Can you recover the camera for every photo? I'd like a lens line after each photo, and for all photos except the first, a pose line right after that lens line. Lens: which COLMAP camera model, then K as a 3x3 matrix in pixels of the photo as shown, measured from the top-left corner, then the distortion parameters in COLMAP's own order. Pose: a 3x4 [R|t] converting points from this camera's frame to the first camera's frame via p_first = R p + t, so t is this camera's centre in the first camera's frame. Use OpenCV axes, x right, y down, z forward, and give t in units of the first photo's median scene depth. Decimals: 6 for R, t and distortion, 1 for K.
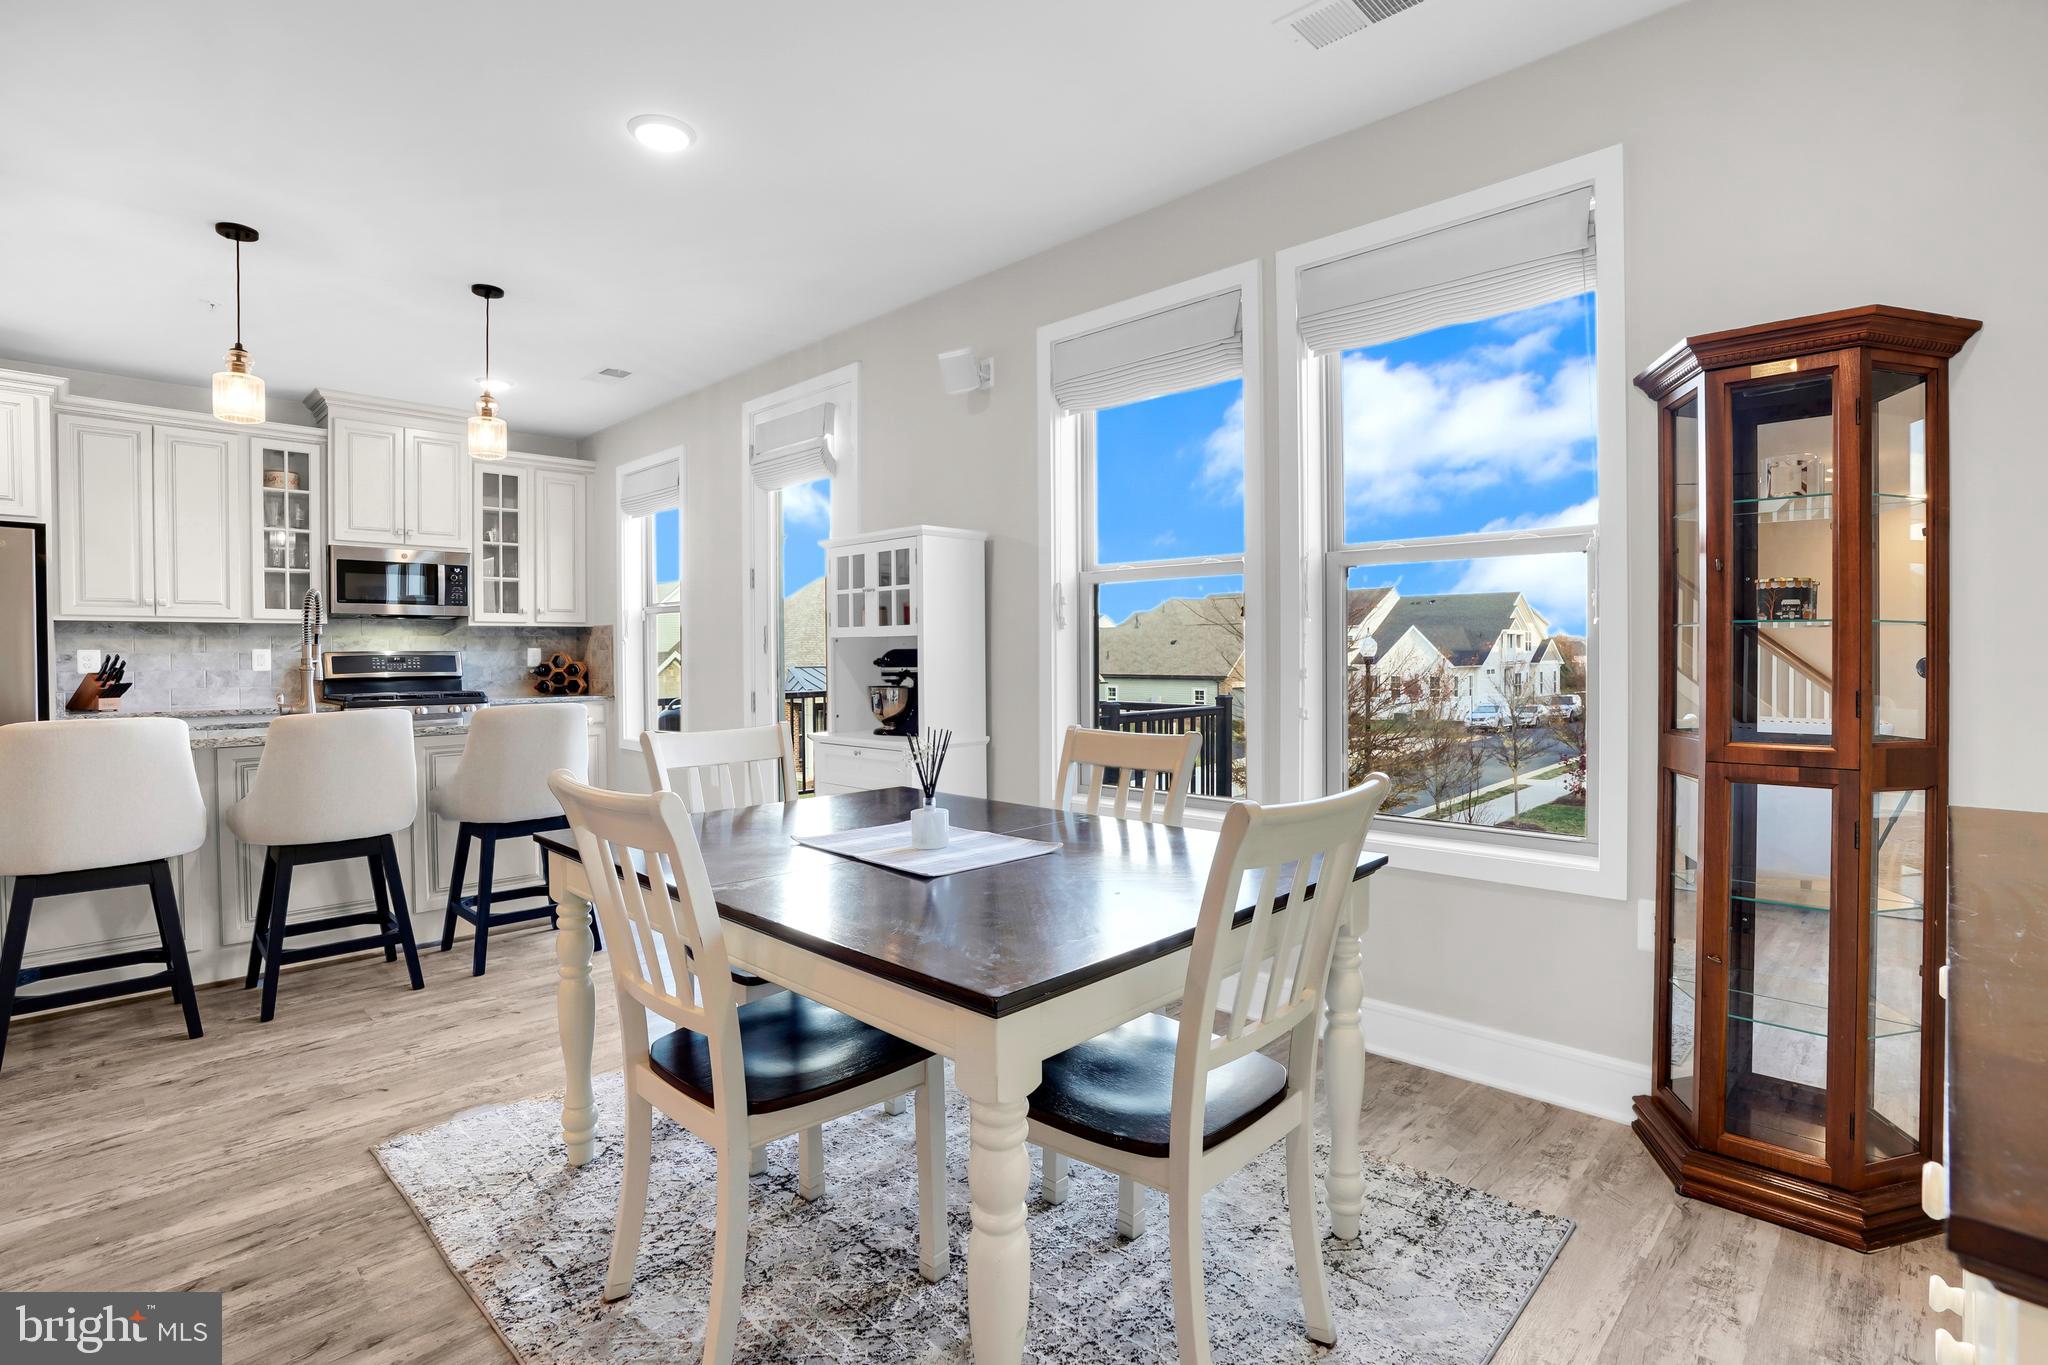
lens RADIAL K [[985.5, 0, 1053.9], [0, 985.5, 649.5], [0, 0, 1]] dist [-0.058978, 0.022248]
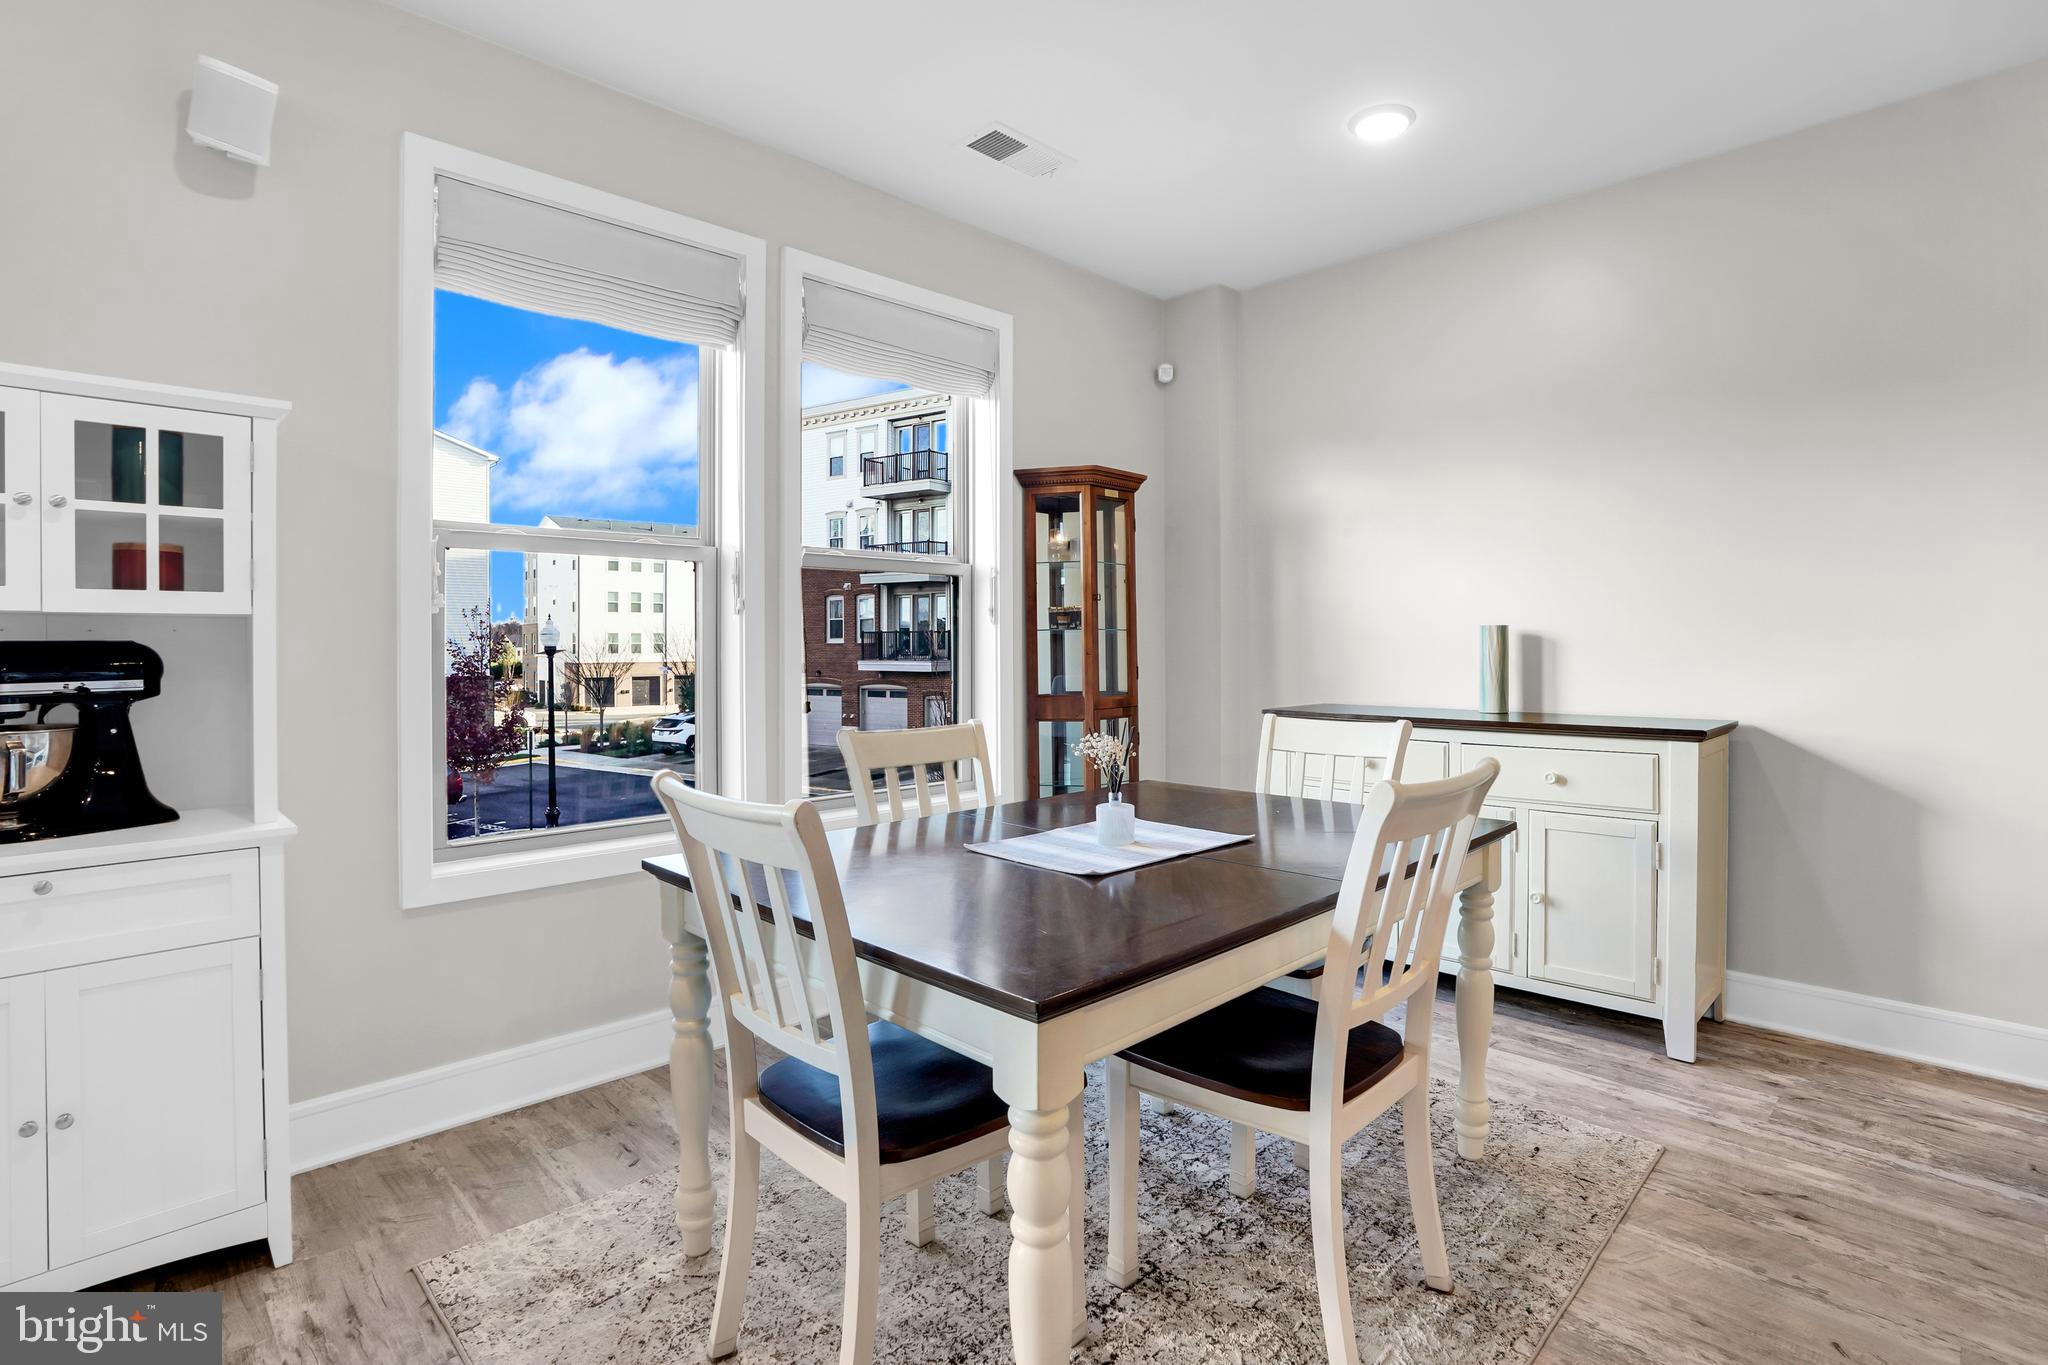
lens RADIAL K [[985.5, 0, 1053.9], [0, 985.5, 649.5], [0, 0, 1]] dist [-0.058978, 0.022248]
pose [[0.023008, 0.000765, 0.999735, -0.423472], [-0.001226, 0.999999, -0.000737, 0.002744], [-0.999735, -0.001209, 0.023009, 0.392067]]
